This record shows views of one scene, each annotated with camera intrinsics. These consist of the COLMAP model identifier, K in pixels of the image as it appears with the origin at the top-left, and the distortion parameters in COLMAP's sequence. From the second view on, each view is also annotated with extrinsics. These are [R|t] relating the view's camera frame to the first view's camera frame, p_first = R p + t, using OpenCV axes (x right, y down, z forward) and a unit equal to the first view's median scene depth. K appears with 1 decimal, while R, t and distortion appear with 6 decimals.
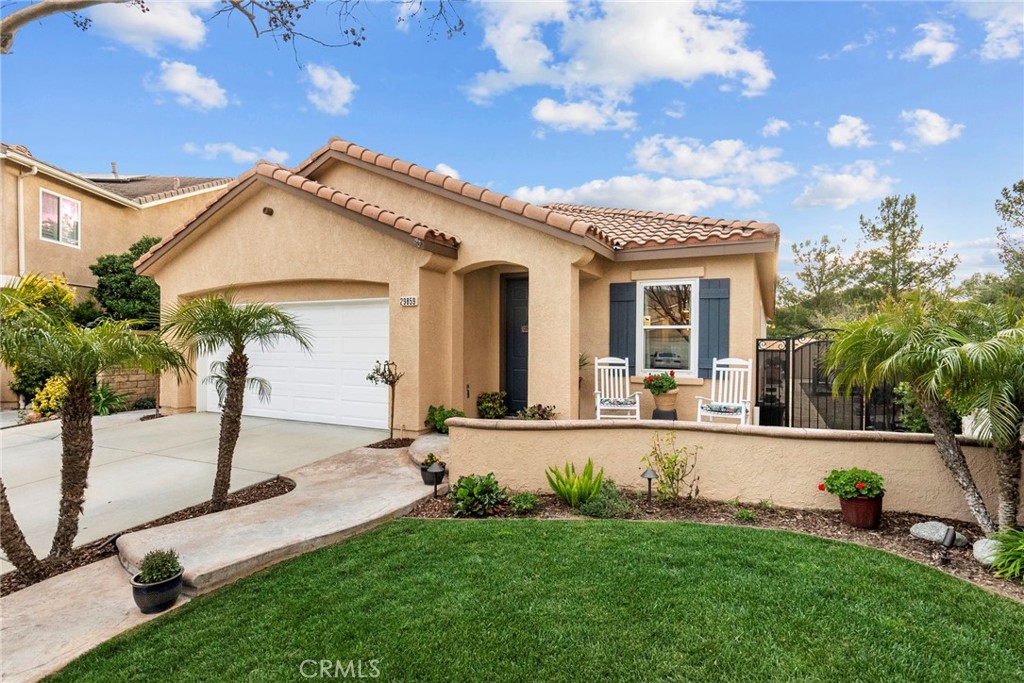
lens RADIAL K [[532.3, 0, 522.8], [0, 532.3, 350.1], [0, 0, 1]] dist [0.003530, 0.001385]
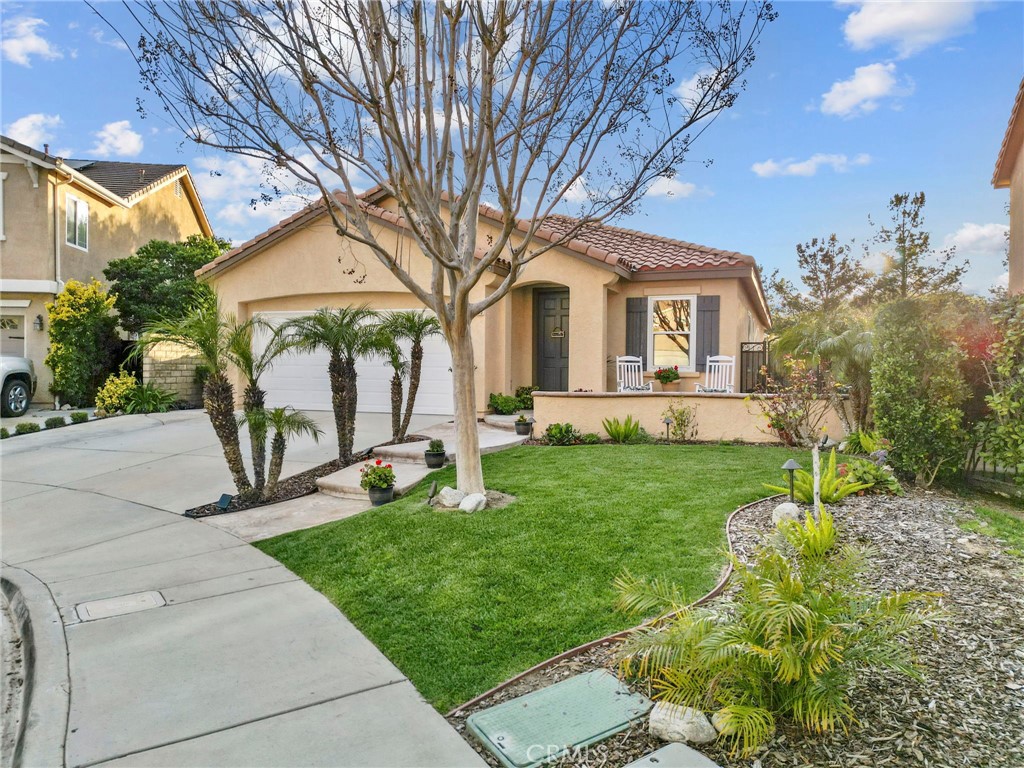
lens RADIAL K [[759.6, 0, 515.6], [0, 759.6, 384.0], [0, 0, 1]] dist [0.060732, -0.040015]
pose [[0.995366, -0.001287, 0.096151, -0.293421], [0.000011, 0.999912, 0.013267, 0.059009], [-0.096160, -0.013205, 0.995278, -0.828332]]
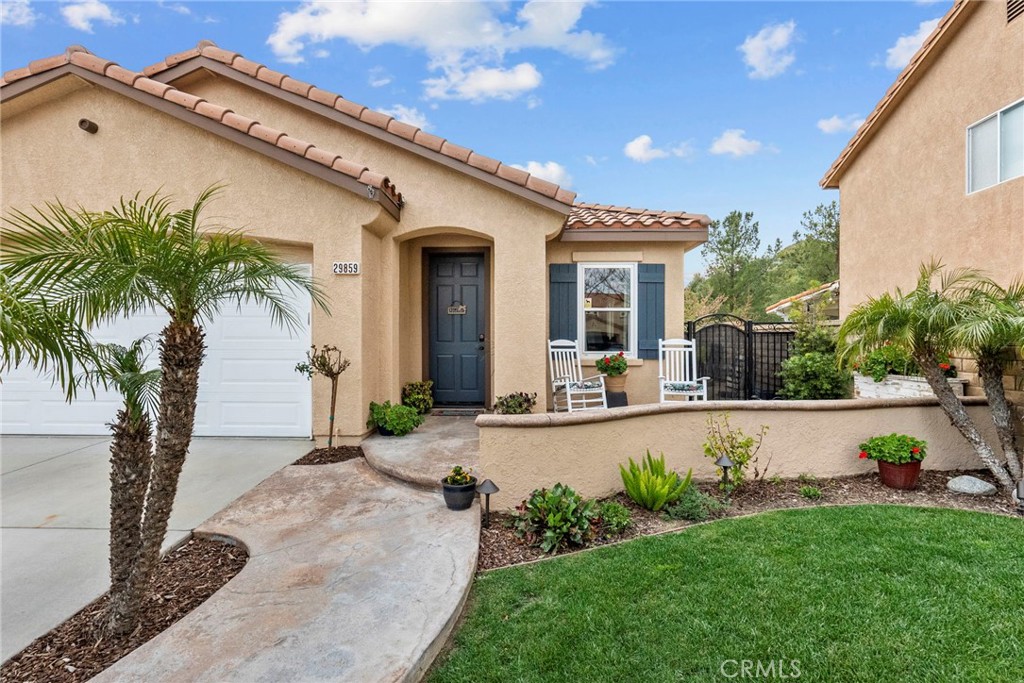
lens RADIAL K [[465.7, 0, 513.8], [0, 465.7, 339.5], [0, 0, 1]] dist [-0.003412, 0.001365]
pose [[0.906906, -0.007319, 0.421269, -0.275845], [0.010341, 0.999935, -0.004890, 0.017087], [-0.421205, 0.008791, 0.906923, 0.284650]]
